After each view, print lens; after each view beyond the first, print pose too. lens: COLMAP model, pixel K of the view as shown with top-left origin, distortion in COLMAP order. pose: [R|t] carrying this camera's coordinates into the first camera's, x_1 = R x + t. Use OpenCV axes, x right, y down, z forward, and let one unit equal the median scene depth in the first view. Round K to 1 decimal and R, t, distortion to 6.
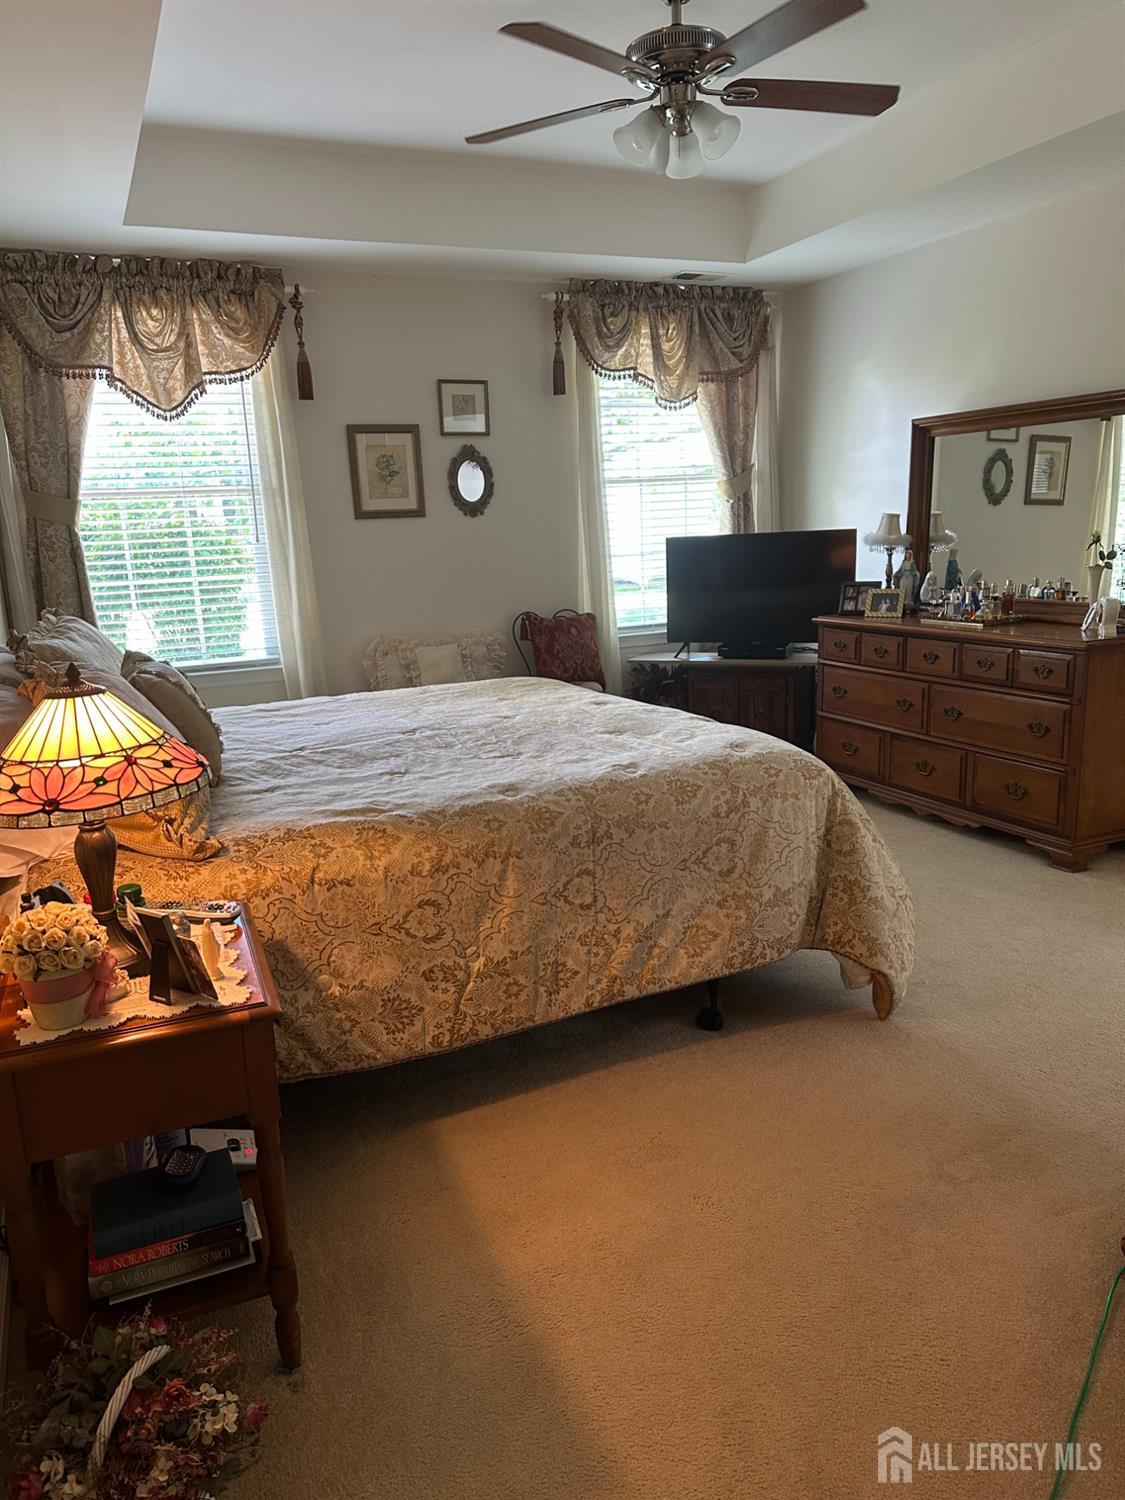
lens RADIAL K [[1058.9, 0, 560.9], [0, 1058.9, 754.0], [0, 0, 1]] dist [0.163613, -0.282033]
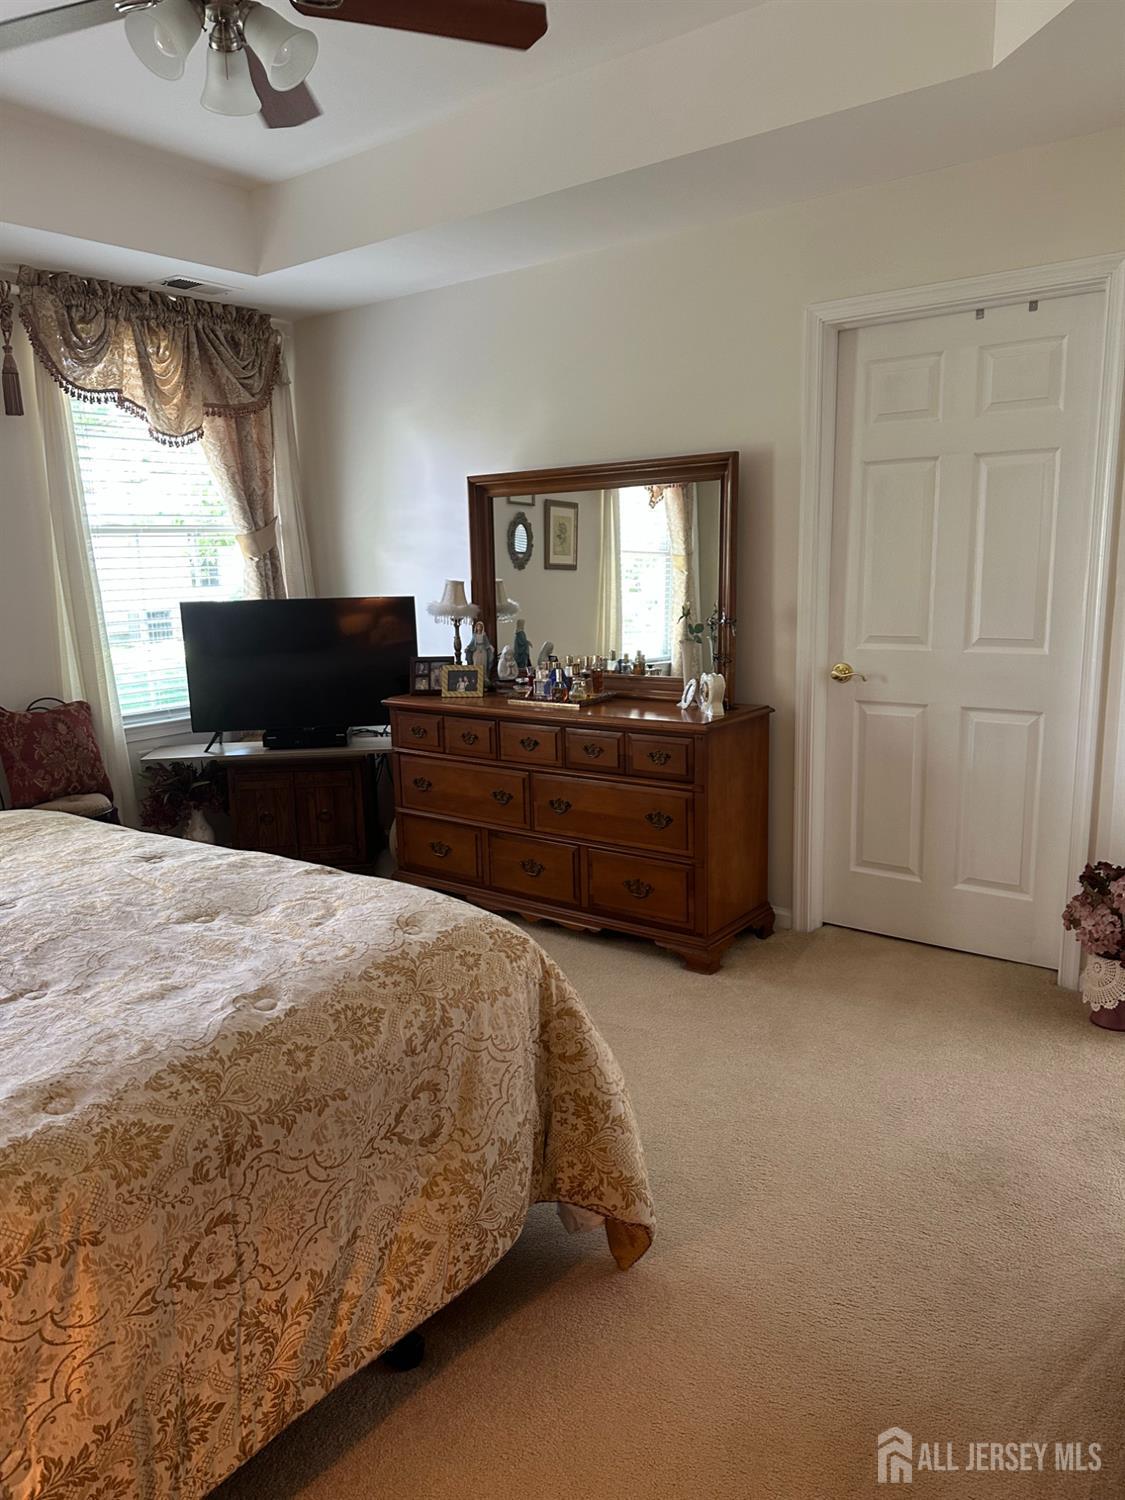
lens RADIAL K [[1058.9, 0, 560.9], [0, 1058.9, 754.0], [0, 0, 1]] dist [0.163613, -0.282033]
pose [[0.884994, -0.073402, 0.459780, -0.032534], [0.095142, 0.995168, -0.024258, -0.053811], [-0.455778, 0.065212, 0.887701, 0.200445]]
